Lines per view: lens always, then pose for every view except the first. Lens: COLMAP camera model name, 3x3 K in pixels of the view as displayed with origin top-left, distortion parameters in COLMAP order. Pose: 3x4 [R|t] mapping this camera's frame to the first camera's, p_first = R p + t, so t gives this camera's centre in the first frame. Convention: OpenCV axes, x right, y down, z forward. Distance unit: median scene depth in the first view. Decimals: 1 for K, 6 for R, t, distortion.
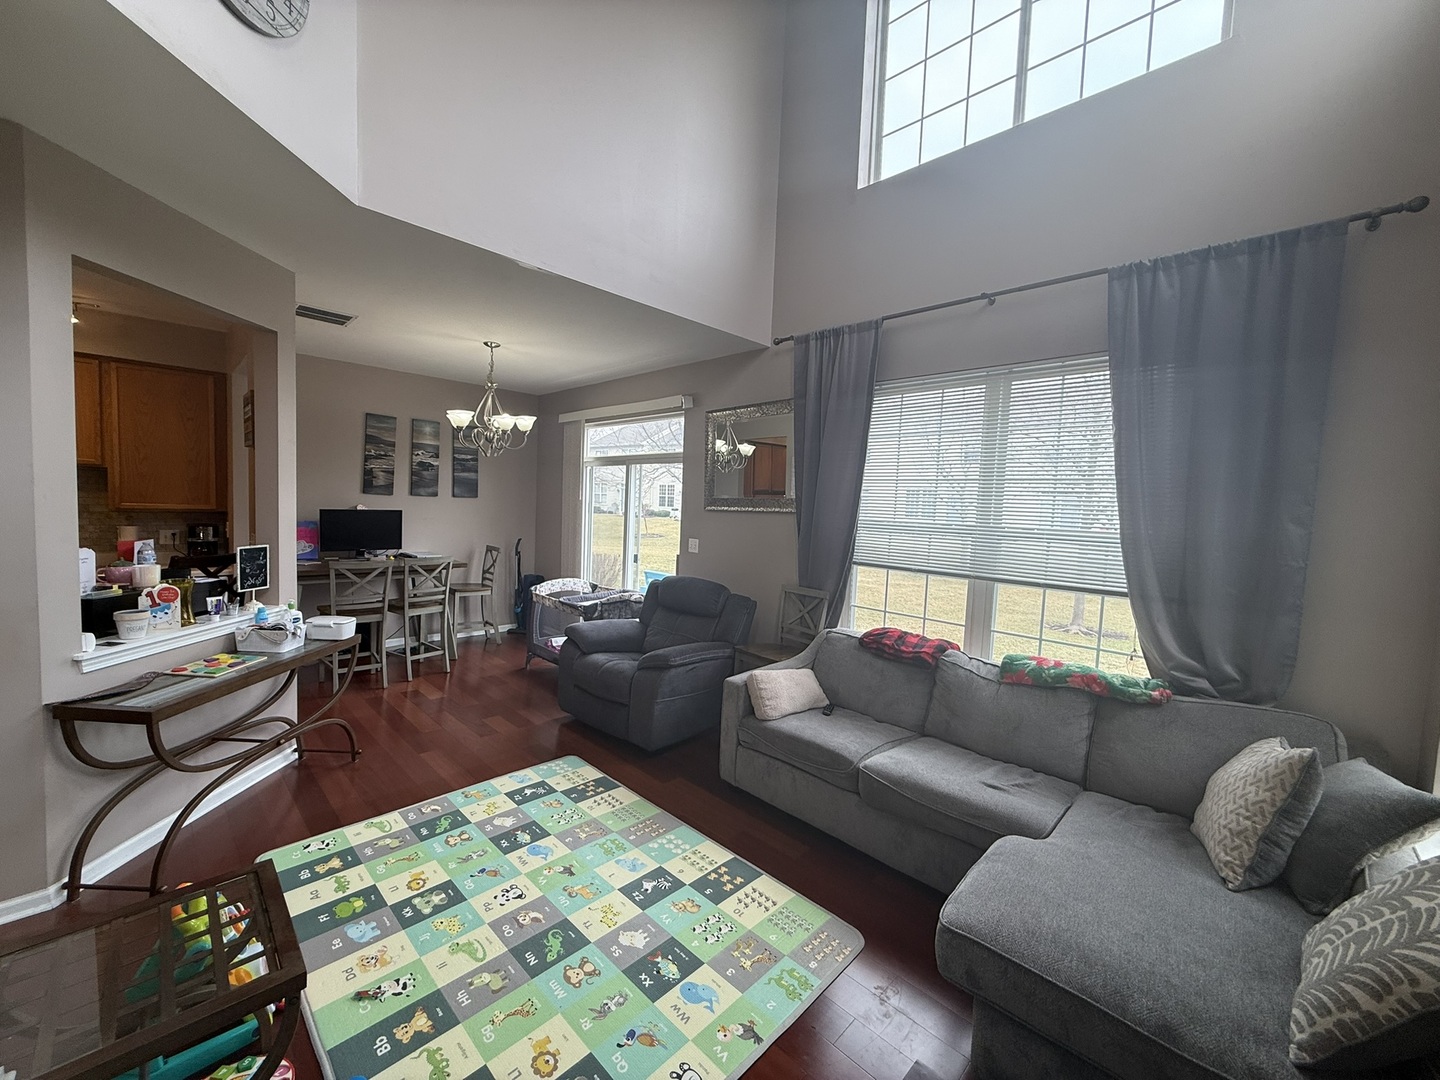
lens RADIAL K [[572.4, 0, 712.3], [0, 572.4, 539.0], [0, 0, 1]] dist [-0.000753, -0.000165]
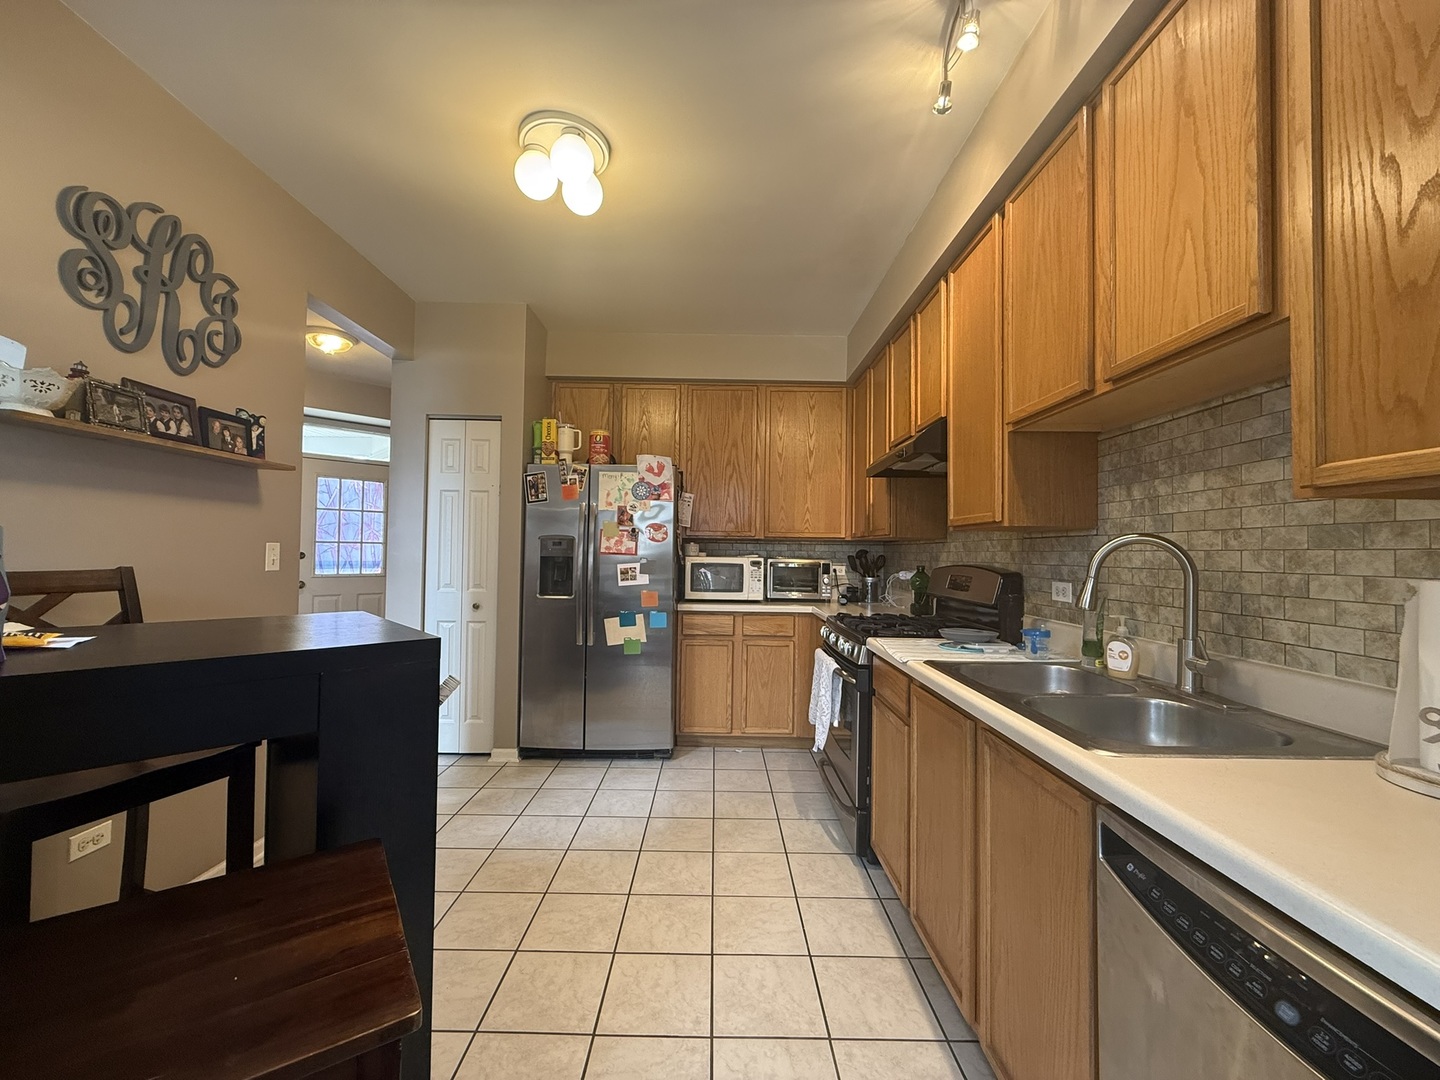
lens RADIAL K [[572.4, 0, 724.7], [0, 572.4, 540.1], [0, 0, 1]] dist [-0.000753, -0.000165]
pose [[-0.702832, -0.063889, -0.708481, -1.084509], [-0.082601, 0.996551, -0.007925, -0.021701], [0.706544, 0.052951, -0.705685, 1.472356]]
